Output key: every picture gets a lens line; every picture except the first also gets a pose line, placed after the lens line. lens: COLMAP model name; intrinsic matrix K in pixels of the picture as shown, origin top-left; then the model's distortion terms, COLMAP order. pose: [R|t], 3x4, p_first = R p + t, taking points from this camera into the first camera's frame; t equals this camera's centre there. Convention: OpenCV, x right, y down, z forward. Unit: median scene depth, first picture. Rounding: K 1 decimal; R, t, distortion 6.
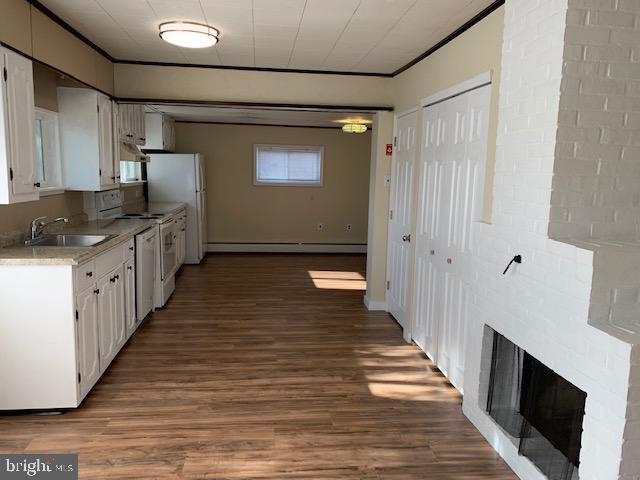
lens RADIAL K [[484.0, 0, 320.0], [0, 484.0, 240.0], [0, 0, 1]] dist [0.084408, -0.155394]
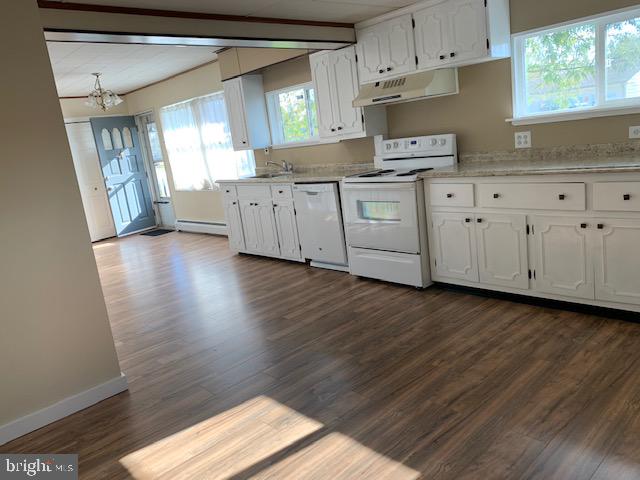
lens RADIAL K [[490.8, 0, 319.5], [0, 490.8, 236.4], [0, 0, 1]] dist [0.011537, -0.005395]
pose [[-0.813043, 0.197384, -0.547722, 0.224562], [0.025290, 0.951861, 0.305483, -0.228547], [0.581653, 0.234519, -0.778897, 1.826581]]
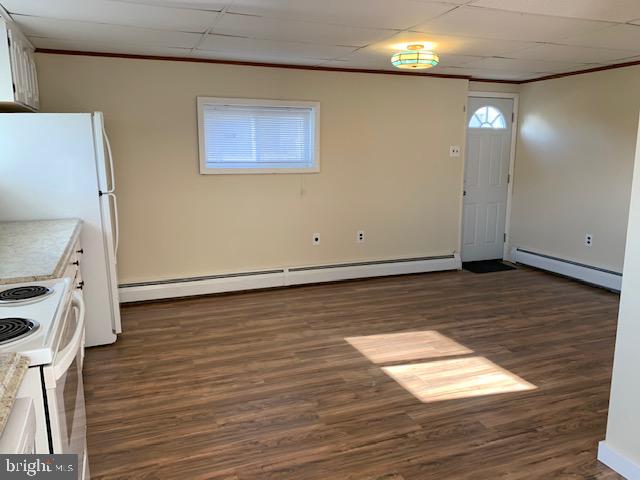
lens RADIAL K [[490.8, 0, 319.5], [0, 490.8, 236.4], [0, 0, 1]] dist [0.011537, -0.005395]
pose [[0.966983, -0.065675, 0.246234, -0.275147], [0.057604, 0.997544, 0.039847, -0.106698], [-0.248246, -0.024347, 0.968391, 0.800721]]
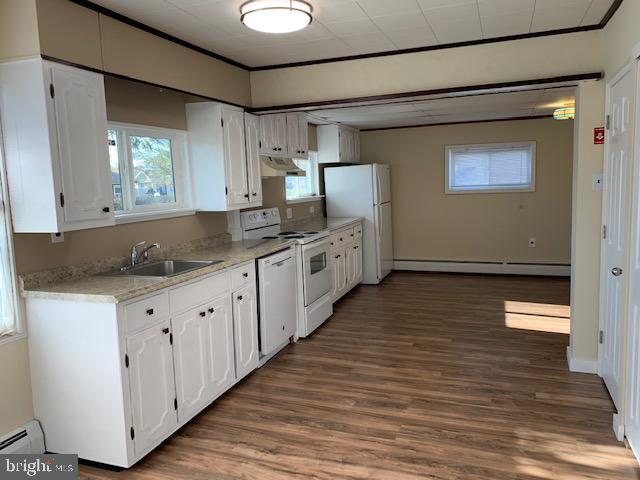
lens RADIAL K [[490.8, 0, 319.5], [0, 490.8, 236.4], [0, 0, 1]] dist [0.011537, -0.005395]
pose [[0.885857, -0.002233, -0.463952, 0.127125], [-0.009612, 0.999685, -0.023164, -0.029798], [0.463858, 0.024979, 0.885557, 0.242095]]
